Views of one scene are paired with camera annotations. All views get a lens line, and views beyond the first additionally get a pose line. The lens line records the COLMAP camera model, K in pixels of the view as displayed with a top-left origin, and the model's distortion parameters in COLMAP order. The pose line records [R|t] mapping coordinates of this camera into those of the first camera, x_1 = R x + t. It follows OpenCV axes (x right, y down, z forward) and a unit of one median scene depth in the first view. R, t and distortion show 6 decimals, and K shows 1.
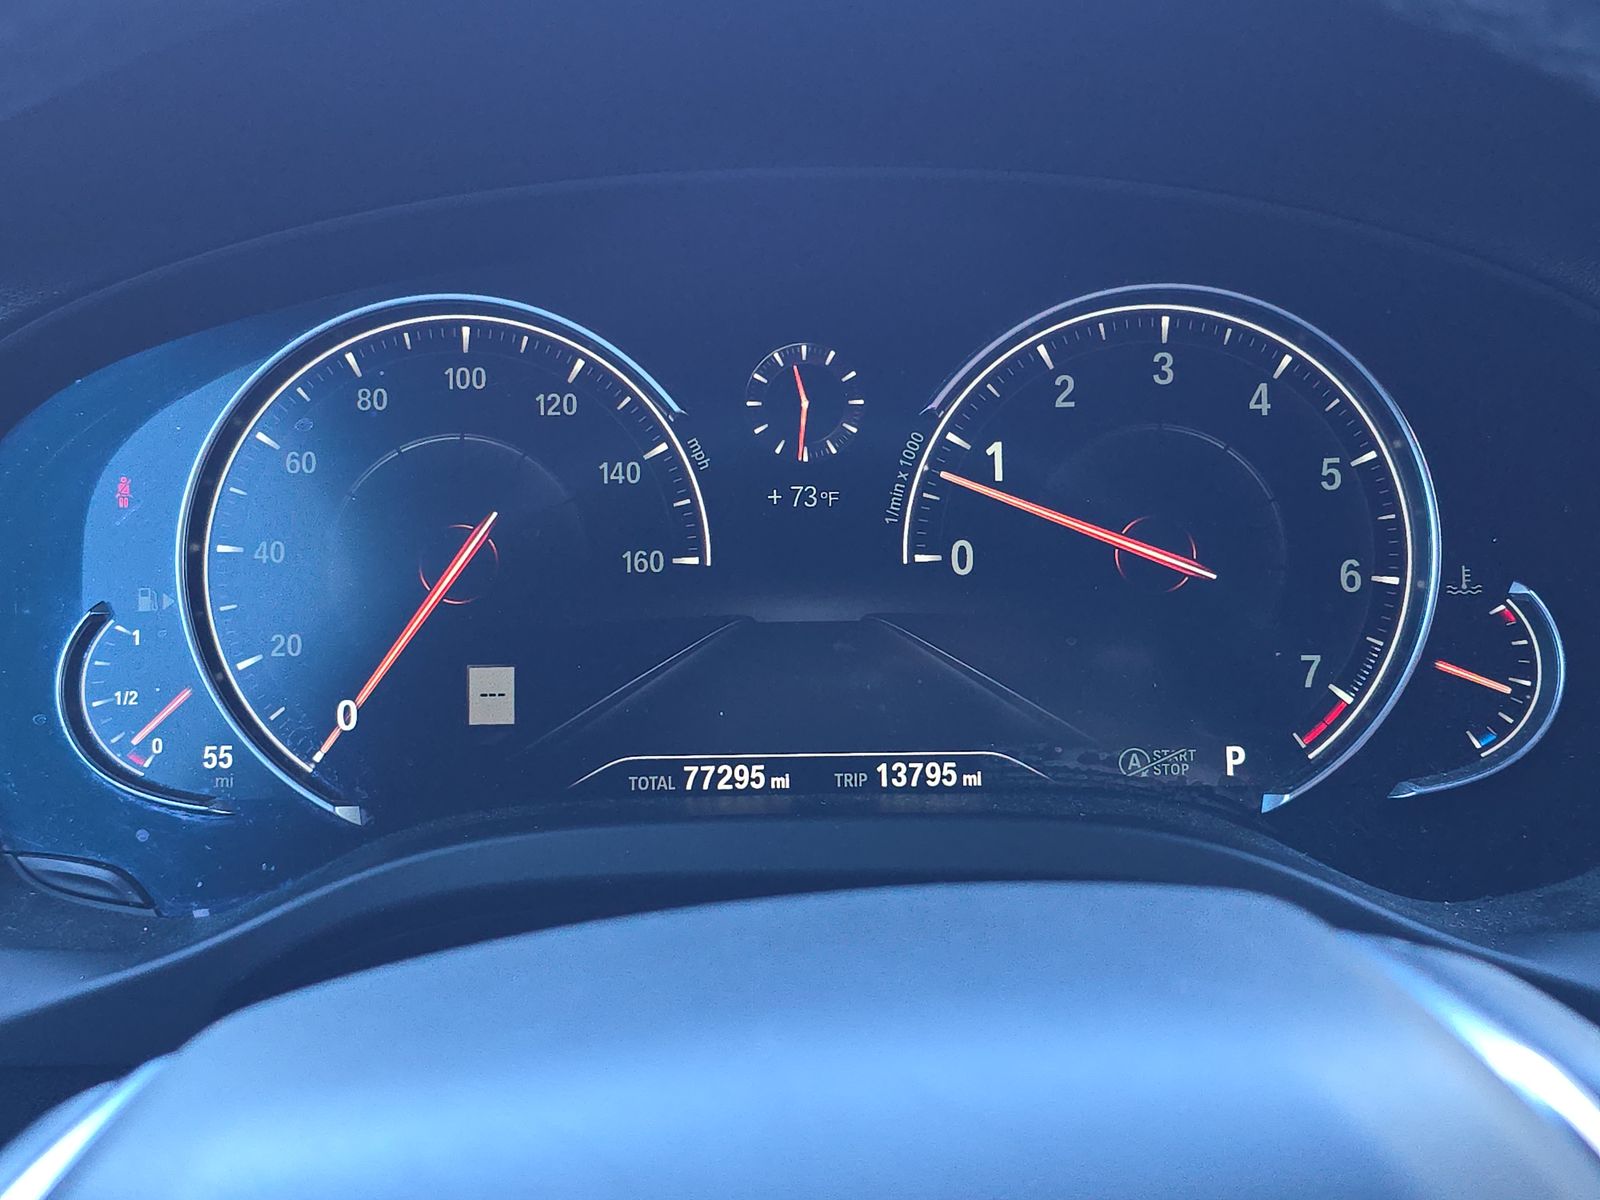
lens RADIAL K [[1068.1, 0, 787.9], [0, 1068.1, 602.6], [0, 0, 1]] dist [0.017642, -0.007204]
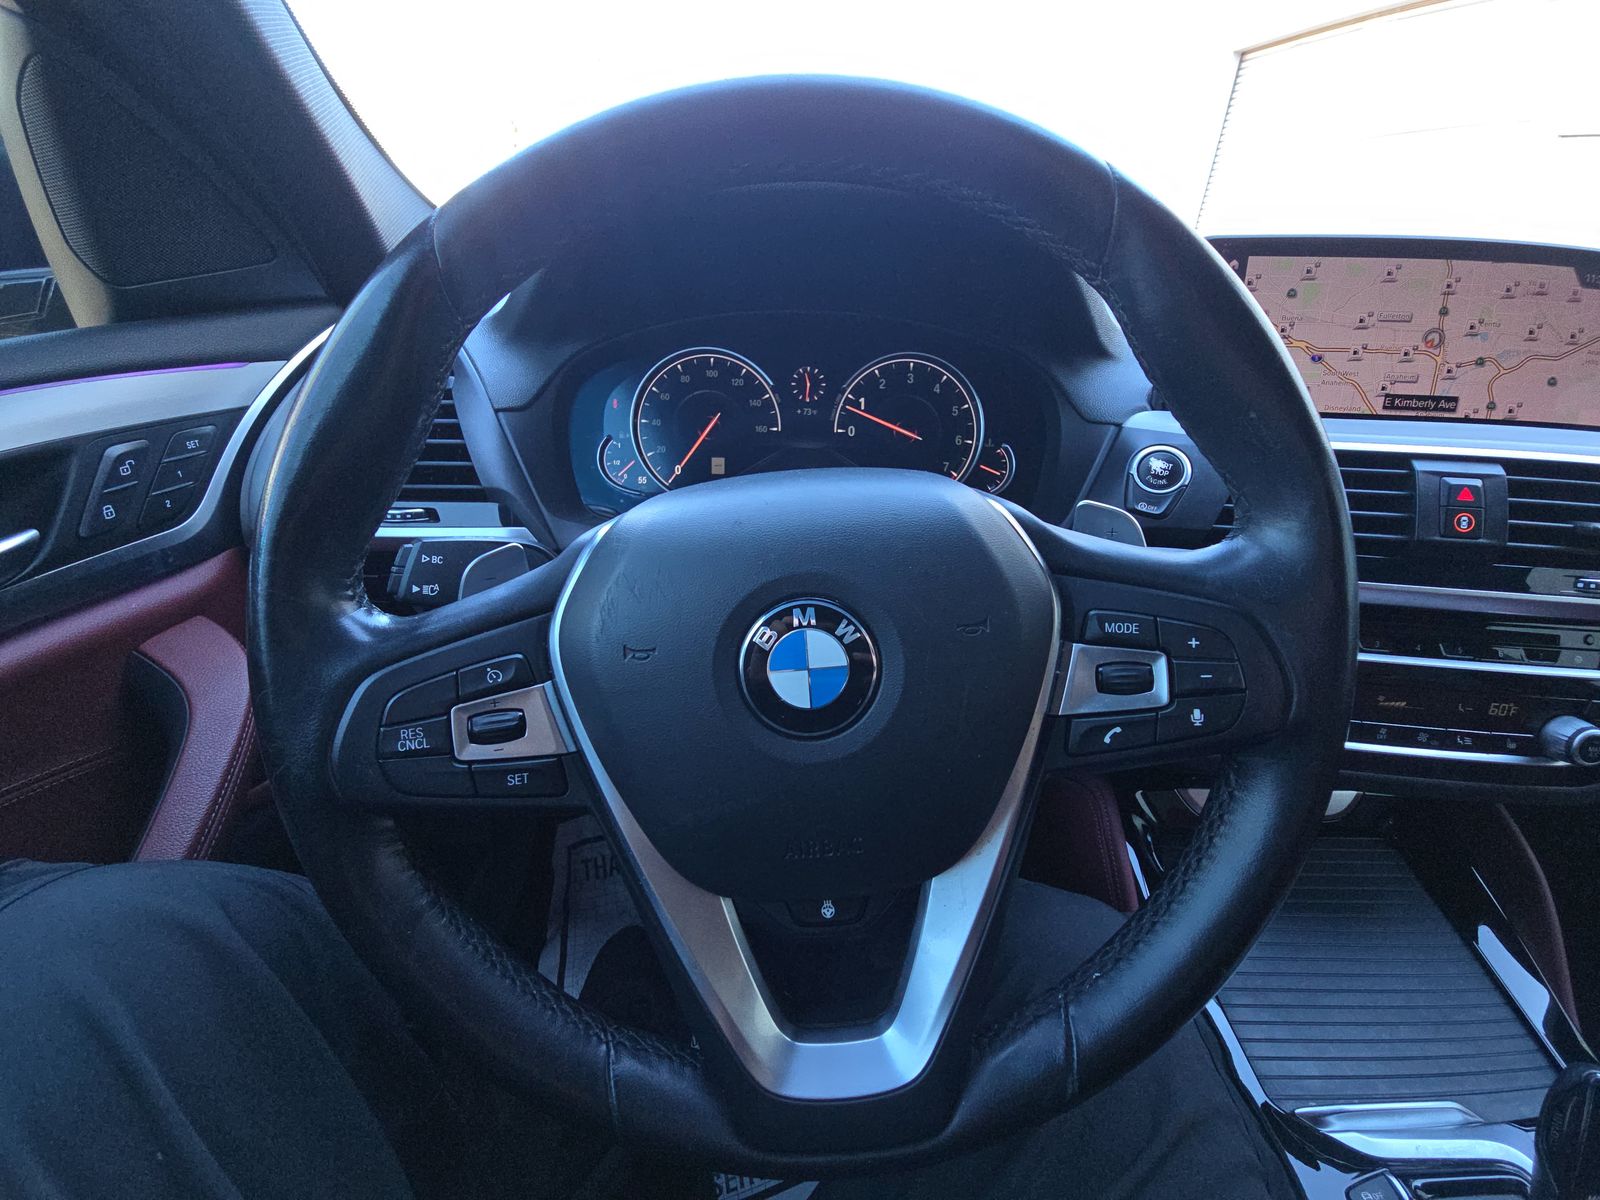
lens RADIAL K [[664.5, 0, 802.7], [0, 664.5, 603.6], [0, 0, 1]] dist [0.007982, -0.004158]
pose [[0.999229, 0.029322, 0.026125, -0.039008], [-0.032414, 0.991362, 0.127085, 0.251056], [-0.022173, -0.127834, 0.991548, -1.263255]]
